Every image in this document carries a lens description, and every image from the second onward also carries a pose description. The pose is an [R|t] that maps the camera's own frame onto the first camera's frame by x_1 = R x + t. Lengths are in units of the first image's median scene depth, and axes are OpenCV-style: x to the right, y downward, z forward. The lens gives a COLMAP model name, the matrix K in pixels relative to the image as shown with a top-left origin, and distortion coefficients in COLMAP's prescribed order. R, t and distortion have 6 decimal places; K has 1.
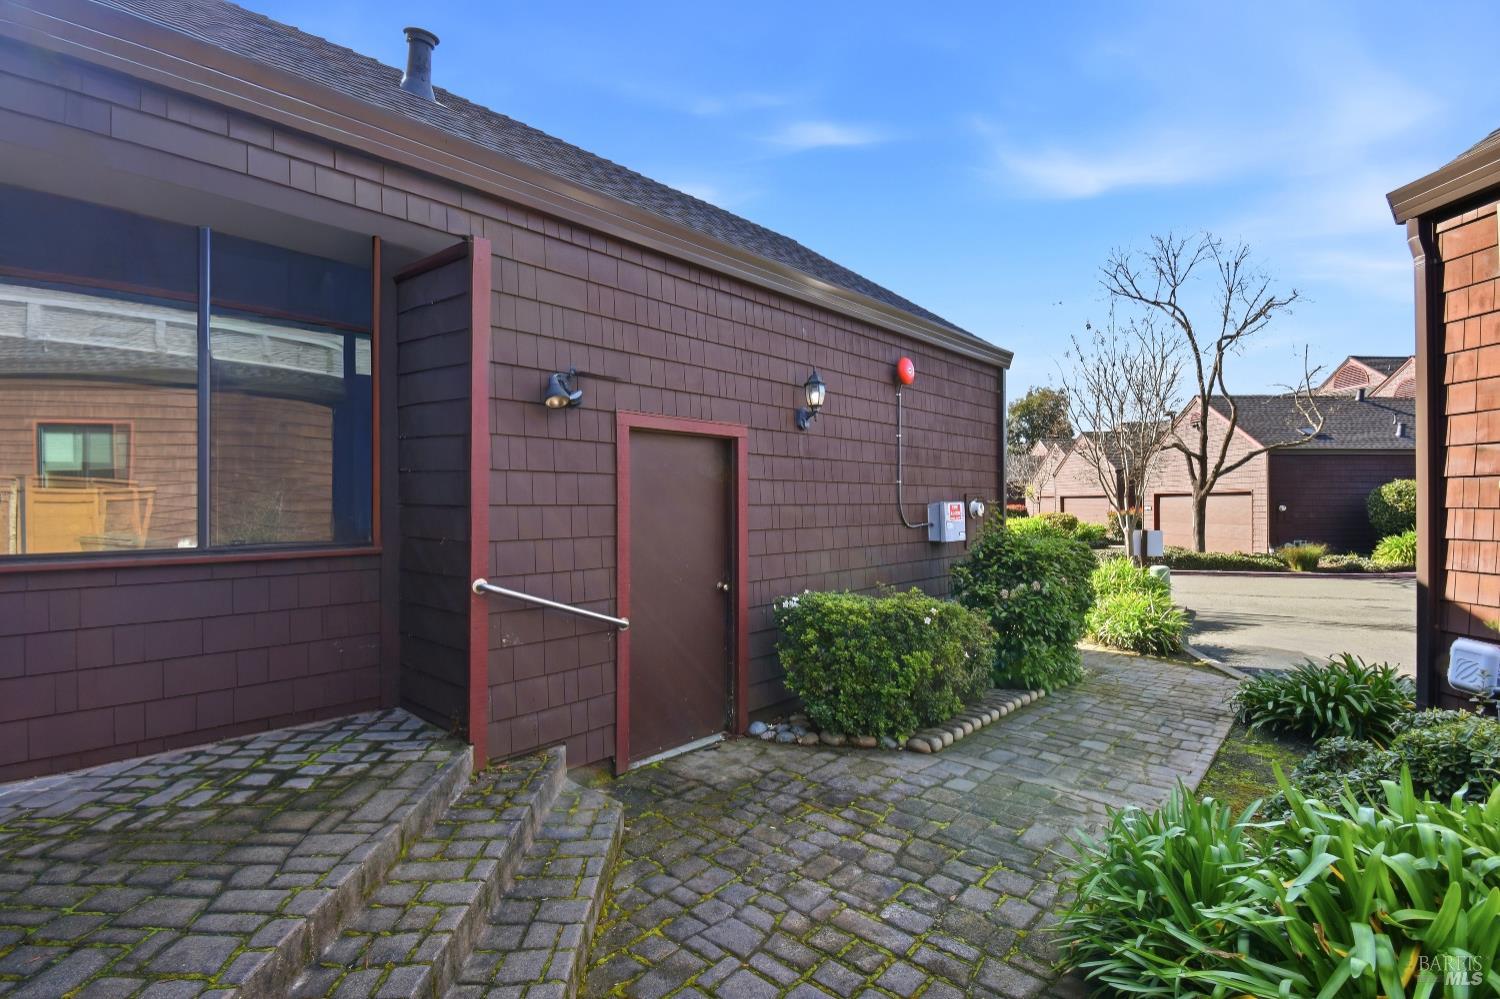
lens RADIAL K [[684.1, 0, 746.1], [0, 684.1, 499.5], [0, 0, 1]] dist [-0.004276, -0.010601]
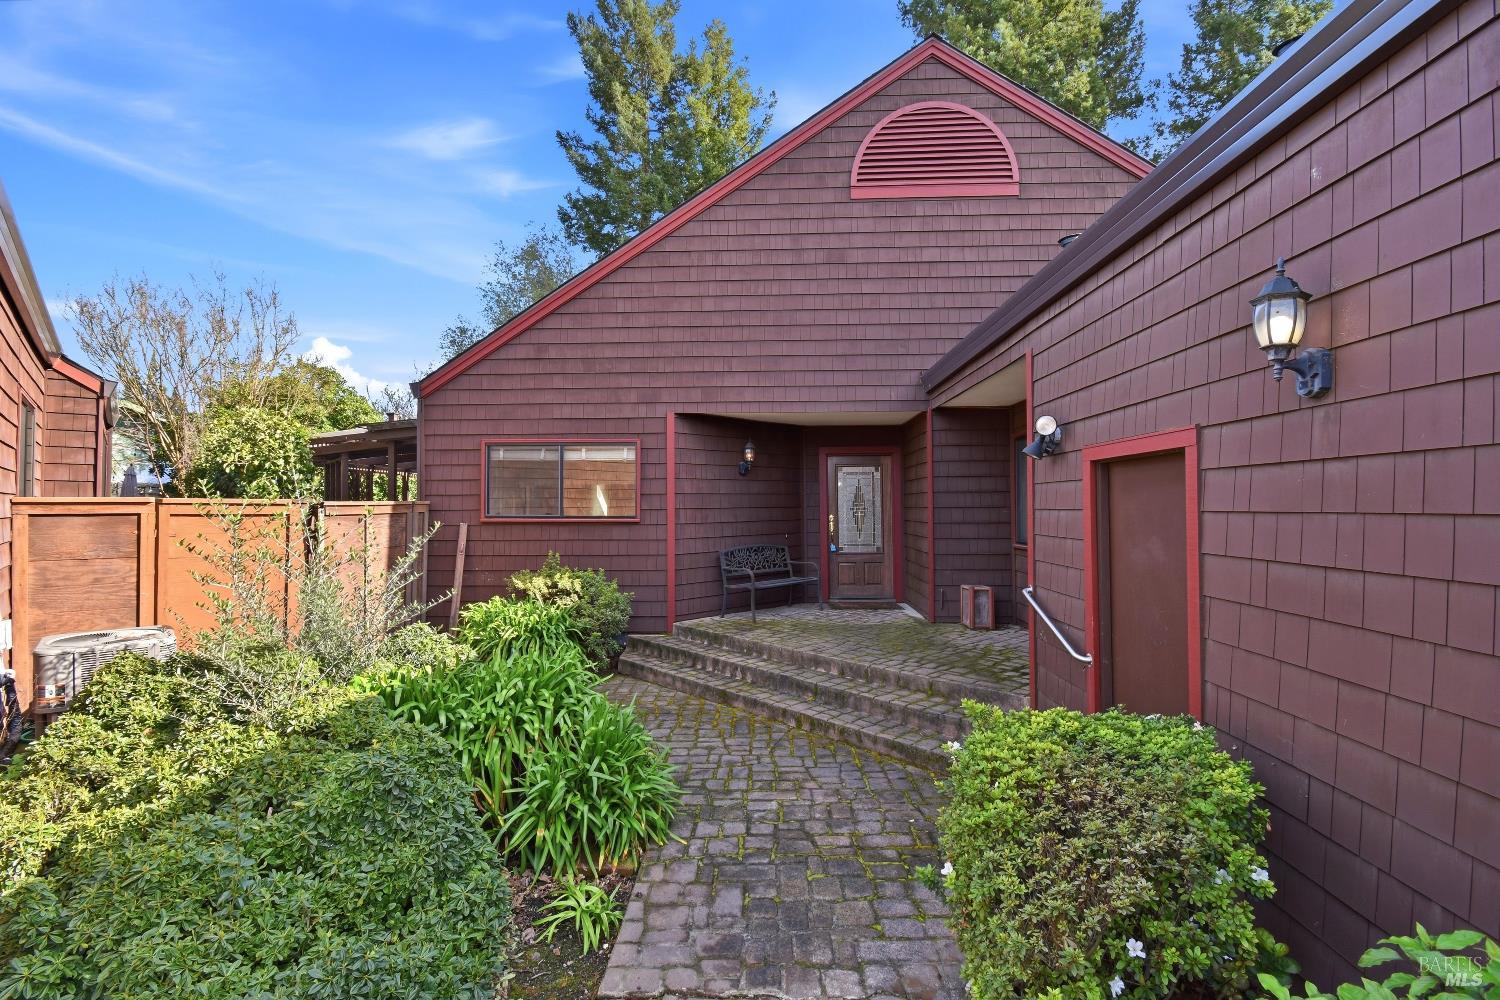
lens RADIAL K [[684.1, 0, 750.5], [0, 684.1, 509.0], [0, 0, 1]] dist [-0.004276, -0.010601]
pose [[-0.751337, 0.001017, -0.659918, 0.961735], [-0.002272, 0.999989, 0.004128, -0.047078], [0.659915, 0.004601, -0.751326, 1.614647]]
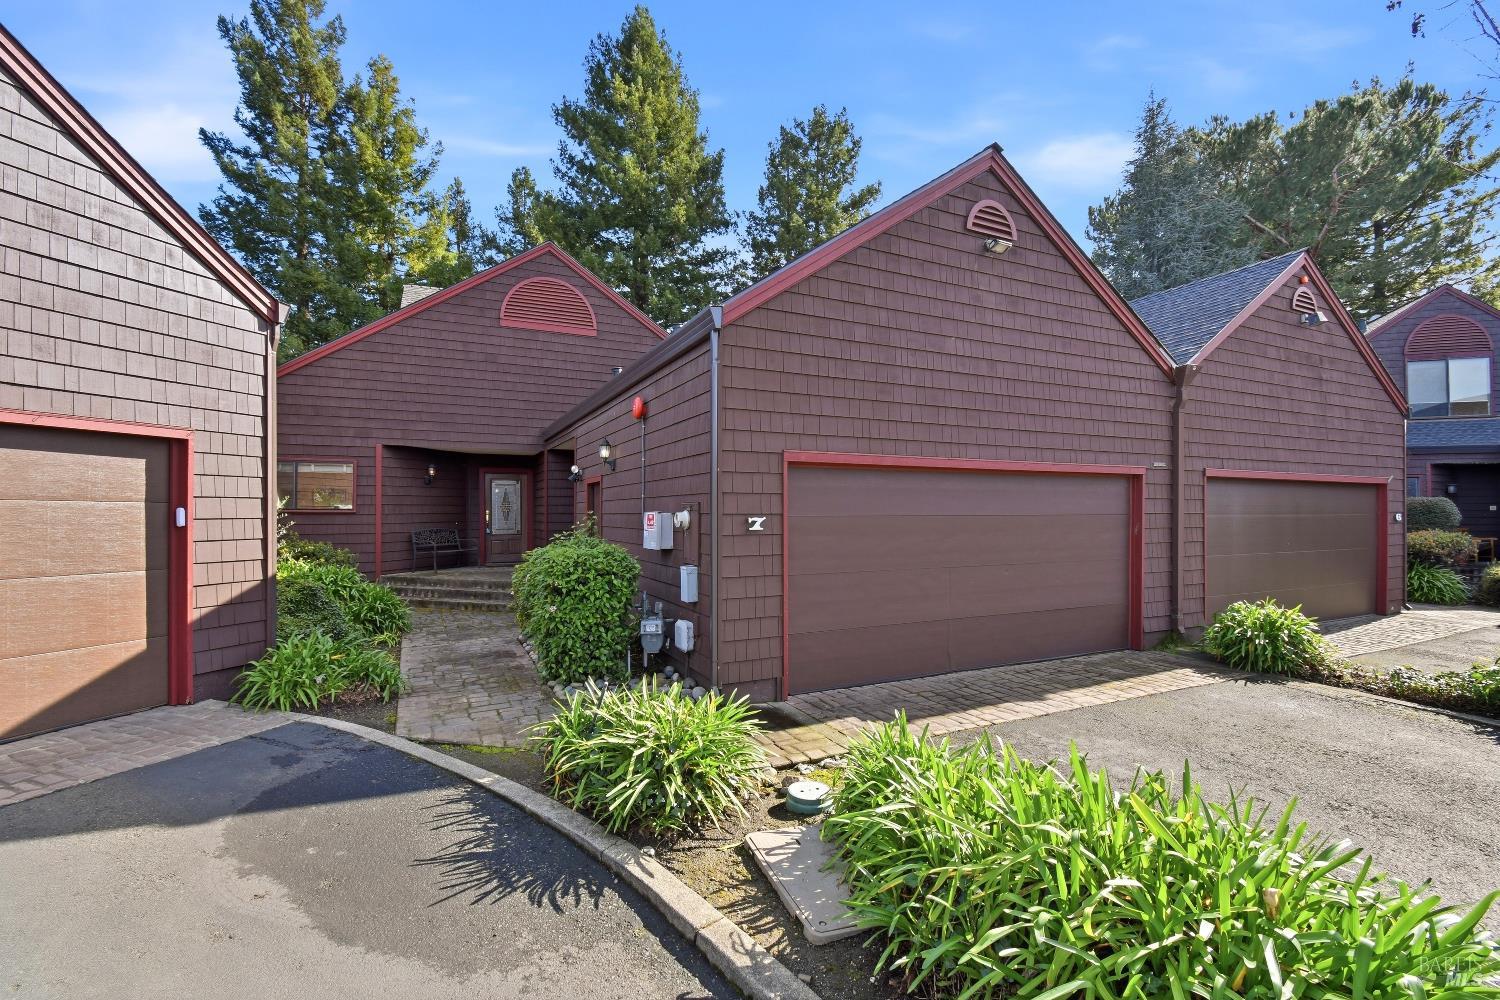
lens RADIAL K [[684.1, 0, 764.8], [0, 684.1, 505.7], [0, 0, 1]] dist [-0.004276, -0.010601]
pose [[-0.348512, -0.016008, -0.937167, 2.352858], [-0.004169, 0.999871, -0.015528, 0.016905], [0.937295, -0.001504, -0.348534, 2.925076]]
